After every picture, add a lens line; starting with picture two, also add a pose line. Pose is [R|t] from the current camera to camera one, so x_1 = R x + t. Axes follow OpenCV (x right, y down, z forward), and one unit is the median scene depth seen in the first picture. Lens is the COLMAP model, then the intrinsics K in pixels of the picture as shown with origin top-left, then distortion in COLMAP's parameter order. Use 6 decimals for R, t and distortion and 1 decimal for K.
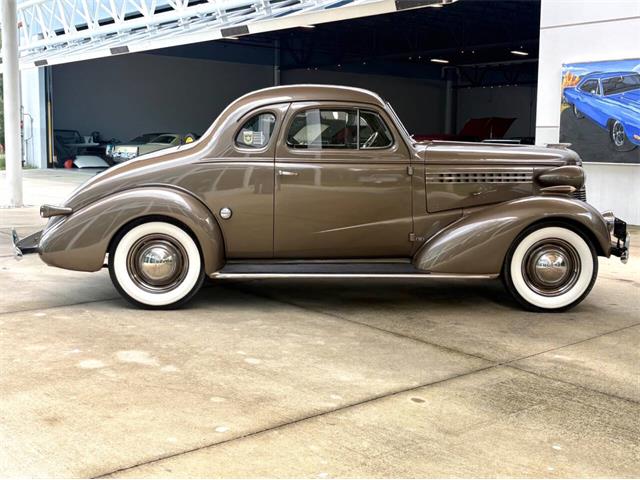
lens RADIAL K [[763.8, 0, 320.0], [0, 763.8, 240.0], [0, 0, 1]] dist [0.012180, 0.005114]
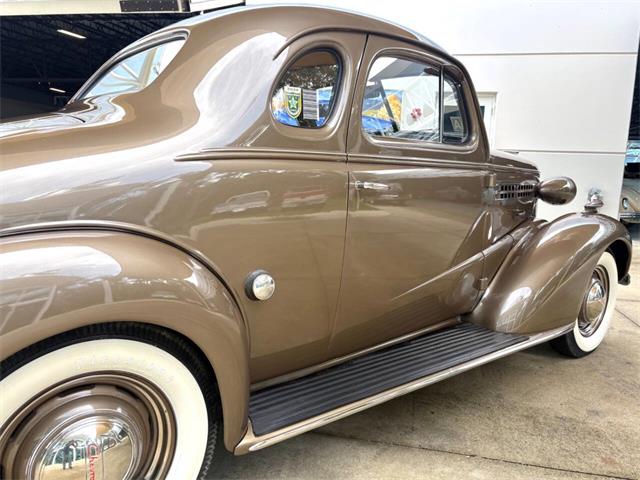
lens RADIAL K [[522.6, 0, 328.9], [0, 522.6, 235.9], [0, 0, 1]] dist [0.009800, 0.004467]
pose [[0.784300, -0.059462, 0.617525, -0.248006], [0.051717, 0.998198, 0.030432, -0.063770], [-0.618222, 0.008069, 0.785962, 0.710695]]
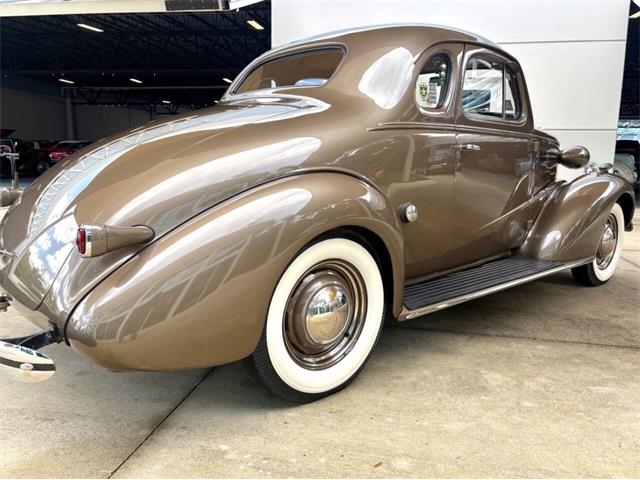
lens RADIAL K [[509.9, 0, 334.0], [0, 509.9, 222.4], [0, 0, 1]] dist [0.002307, 0.004906]
pose [[0.771869, -0.081744, 0.630505, -0.403656], [0.073318, 0.996528, 0.039442, -0.044907], [-0.631540, 0.015784, 0.775182, 0.672361]]
